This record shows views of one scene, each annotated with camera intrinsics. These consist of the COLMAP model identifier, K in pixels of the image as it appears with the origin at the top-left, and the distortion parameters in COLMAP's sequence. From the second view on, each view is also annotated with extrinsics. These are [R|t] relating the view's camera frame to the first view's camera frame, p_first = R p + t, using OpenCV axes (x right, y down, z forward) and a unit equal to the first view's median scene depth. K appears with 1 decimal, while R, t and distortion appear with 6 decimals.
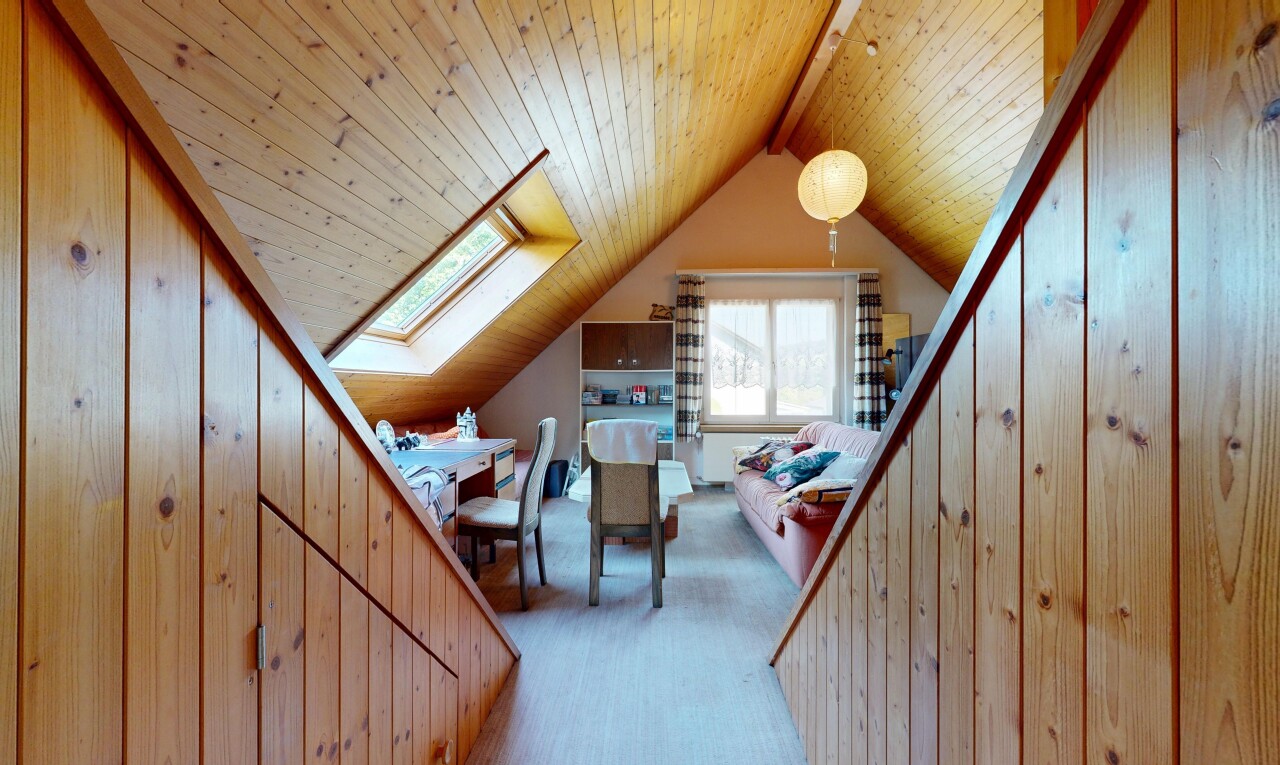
lens RADIAL K [[498.9, 0, 641.7], [0, 498.9, 383.4], [0, 0, 1]] dist [0.003239, 0.000183]
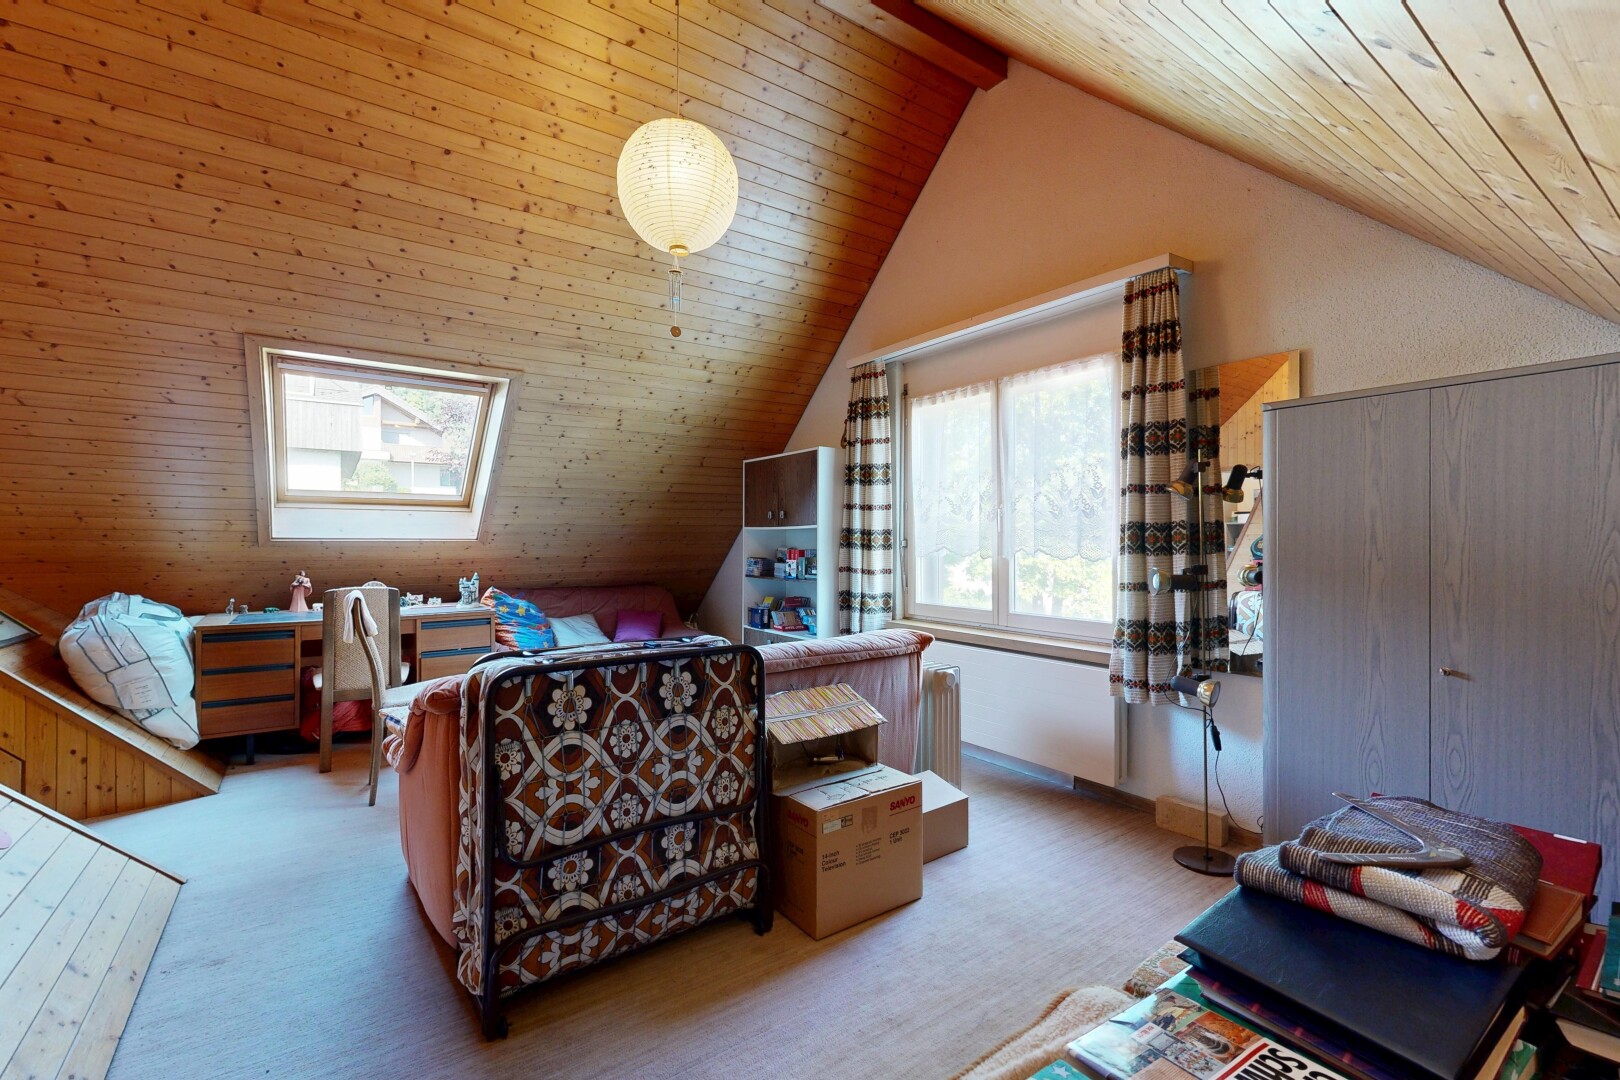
lens RADIAL K [[703.2, 0, 810.4], [0, 703.2, 537.0], [0, 0, 1]] dist [-0.000244, -0.000014]
pose [[0.601512, -0.001156, -0.798863, 0.732073], [0.004924, 0.999985, 0.002260, -0.014261], [0.798849, -0.005293, 0.601509, 0.448056]]
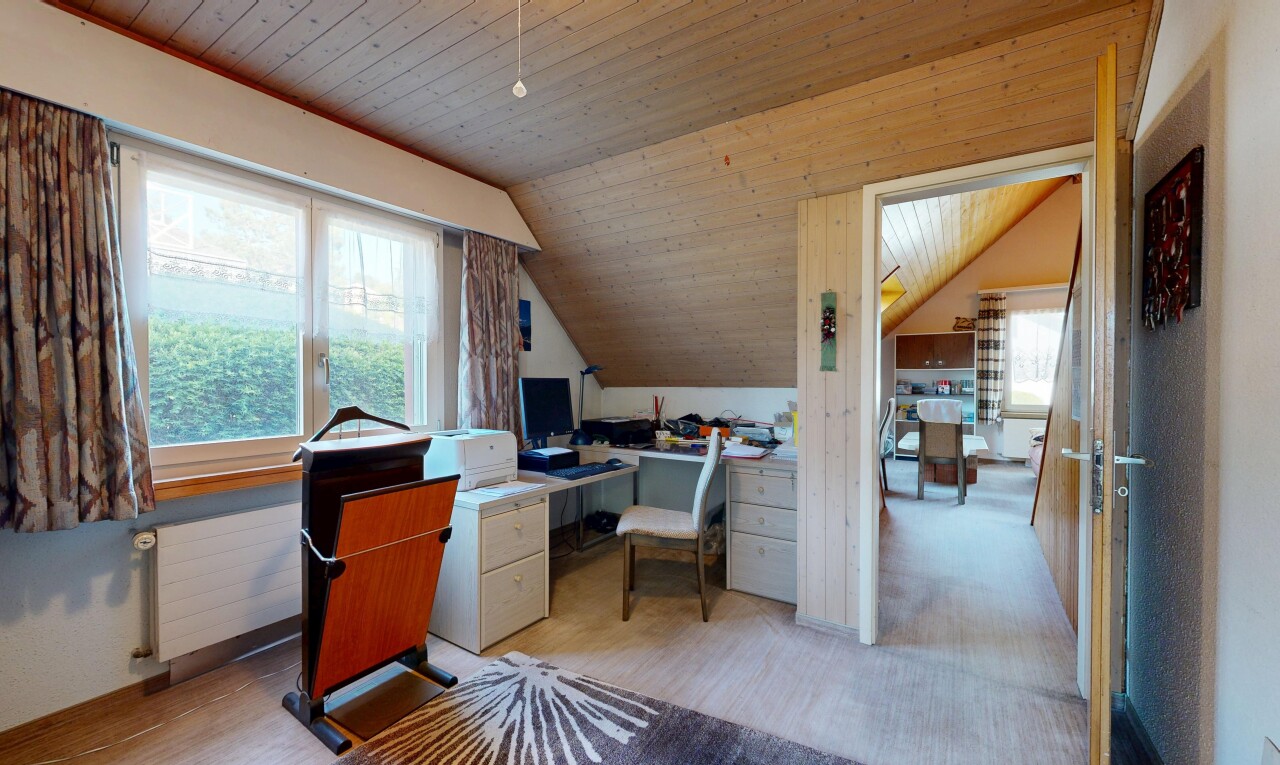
lens RADIAL K [[498.9, 0, 636.2], [0, 498.9, 378.8], [0, 0, 1]] dist [0.003239, 0.000183]
pose [[0.858431, 0.004128, -0.512913, -0.025825], [-0.000506, 0.999974, 0.007201, -0.008649], [0.512929, -0.005922, 0.858410, -0.557398]]
